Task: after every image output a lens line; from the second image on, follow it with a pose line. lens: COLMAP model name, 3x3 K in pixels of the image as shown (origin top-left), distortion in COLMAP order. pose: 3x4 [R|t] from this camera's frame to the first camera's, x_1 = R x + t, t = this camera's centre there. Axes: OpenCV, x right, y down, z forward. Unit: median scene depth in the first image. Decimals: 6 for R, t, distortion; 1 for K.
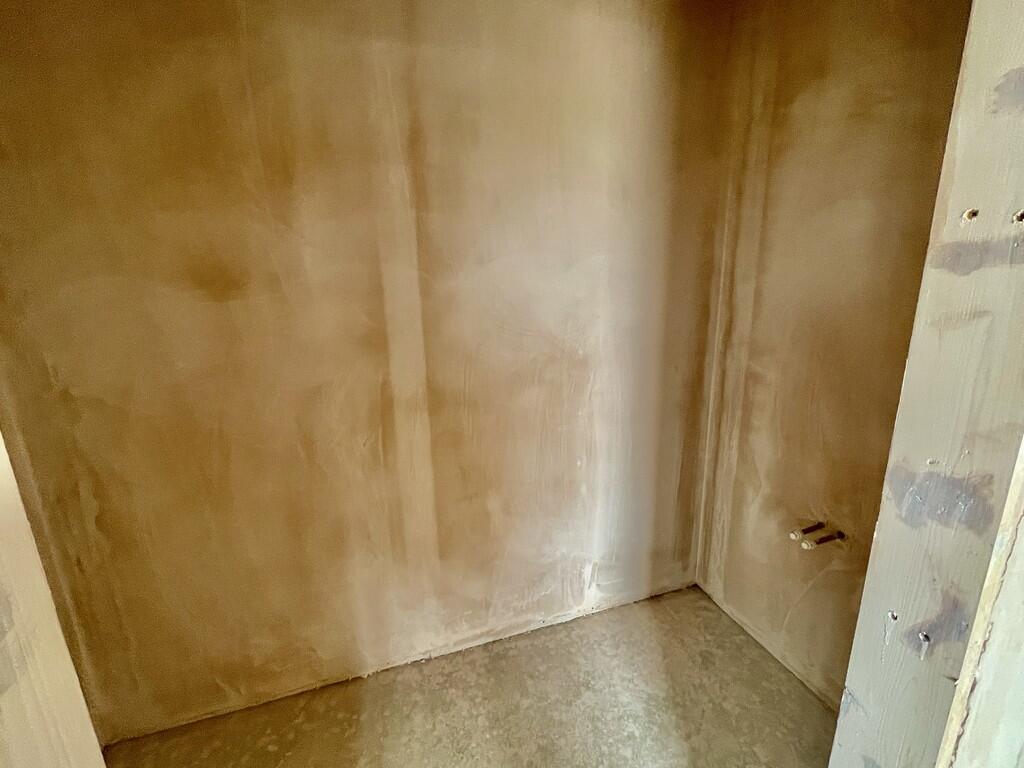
lens RADIAL K [[436.5, 0, 513.0], [0, 436.5, 383.5], [0, 0, 1]] dist [0.000219, 0.000377]
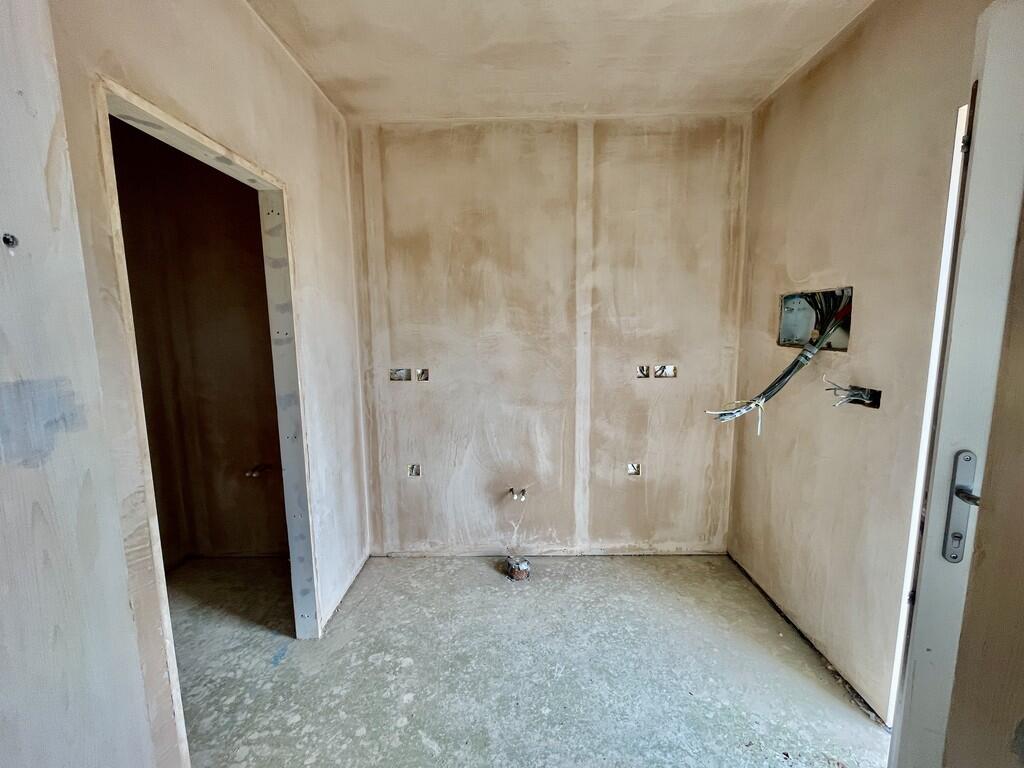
lens RADIAL K [[435.8, 0, 512.0], [0, 435.8, 384.0], [0, 0, 1]] dist [0.000203, 0.000095]
pose [[0.324405, -0.107298, 0.939813, -0.759217], [0.224726, 0.973842, 0.033612, 0.160017], [-0.918836, 0.200297, 0.340032, -0.822964]]
